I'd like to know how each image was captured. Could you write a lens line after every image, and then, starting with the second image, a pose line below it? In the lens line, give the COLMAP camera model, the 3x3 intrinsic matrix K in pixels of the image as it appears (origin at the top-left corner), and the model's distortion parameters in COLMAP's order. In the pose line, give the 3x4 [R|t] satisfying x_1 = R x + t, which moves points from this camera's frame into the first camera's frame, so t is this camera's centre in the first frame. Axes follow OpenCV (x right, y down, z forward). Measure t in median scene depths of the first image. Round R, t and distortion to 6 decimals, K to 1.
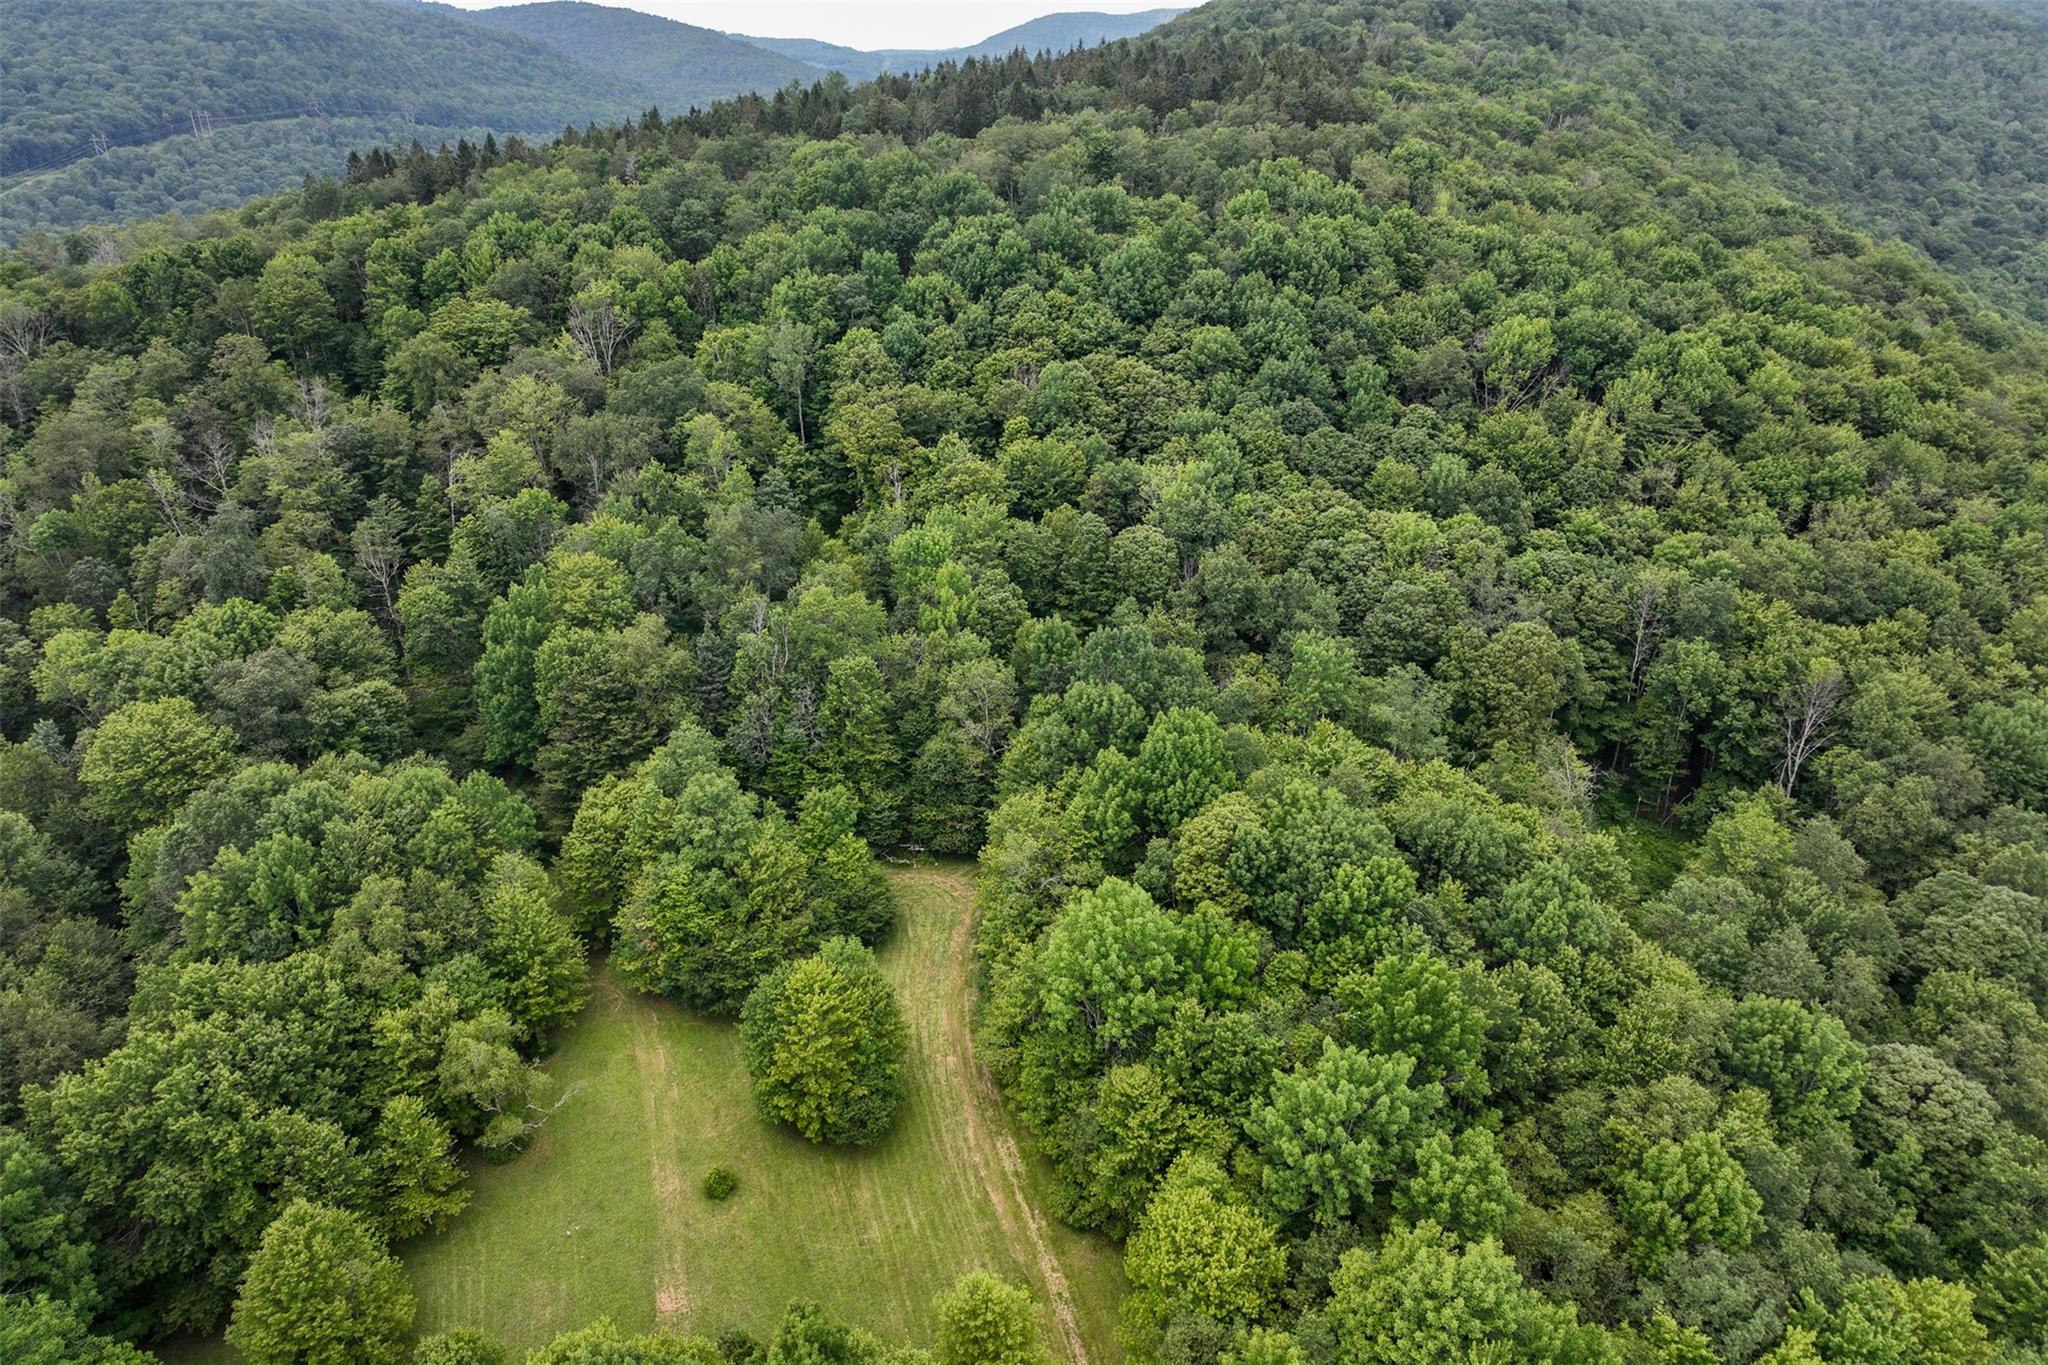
lens RADIAL K [[1488.3, 0, 1024.0], [0, 1488.3, 682.5], [0, 0, 1]] dist [0.023318, -0.006729]
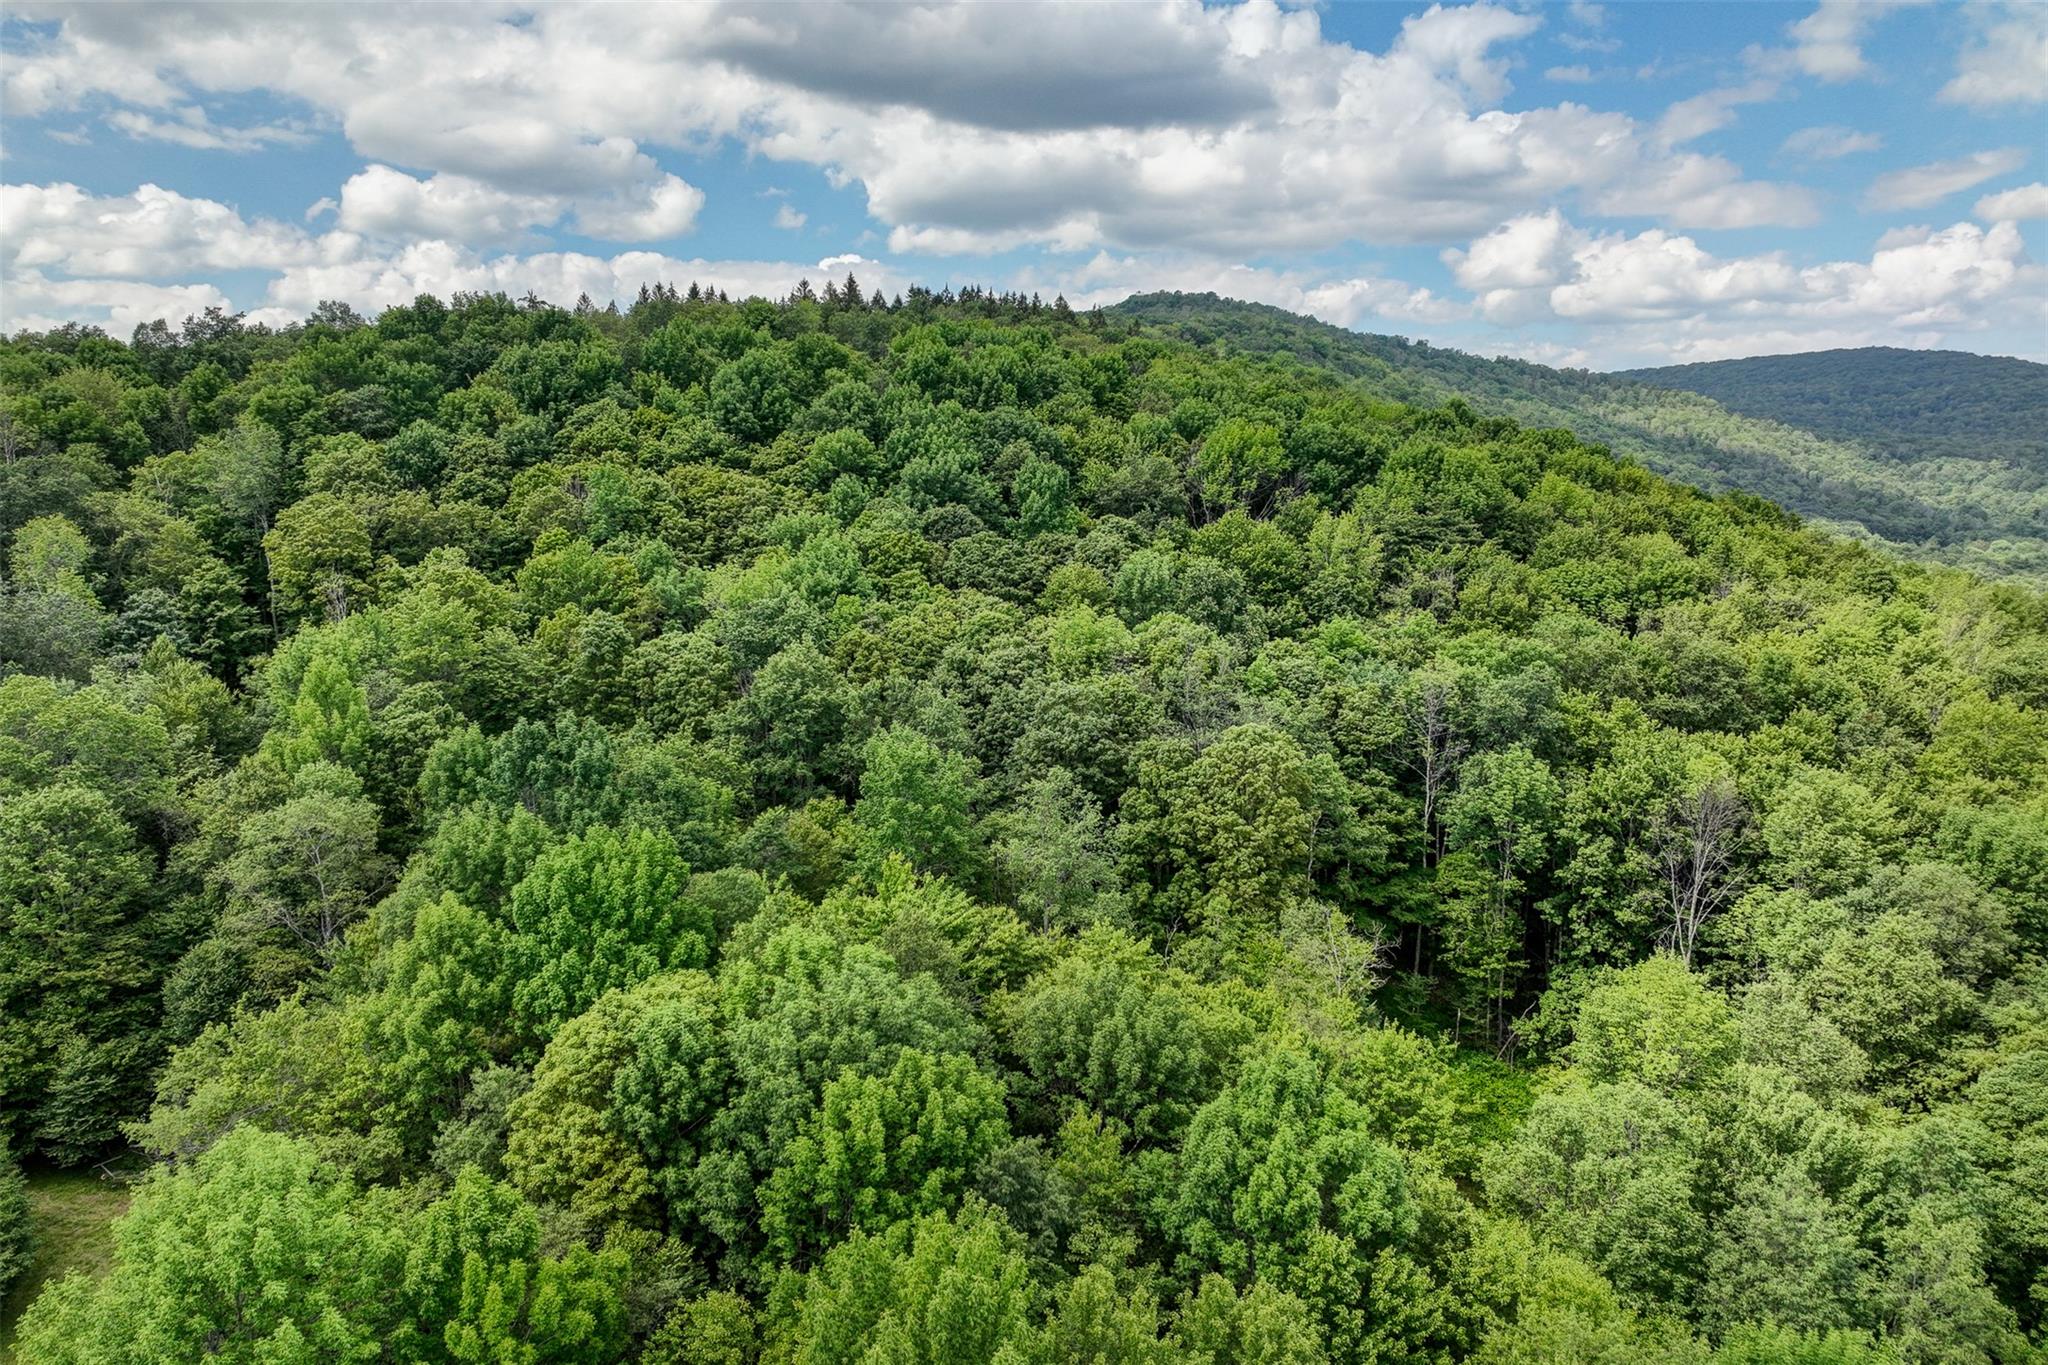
lens RADIAL K [[1423.6, 0, 1024.0], [0, 1423.6, 682.5], [0, 0, 1]] dist [0.007329, -0.001345]
pose [[0.994135, -0.017781, 0.106679, 0.169738], [0.045117, 0.964646, -0.259657, 0.090668], [-0.098290, 0.262947, 0.959791, 0.408932]]
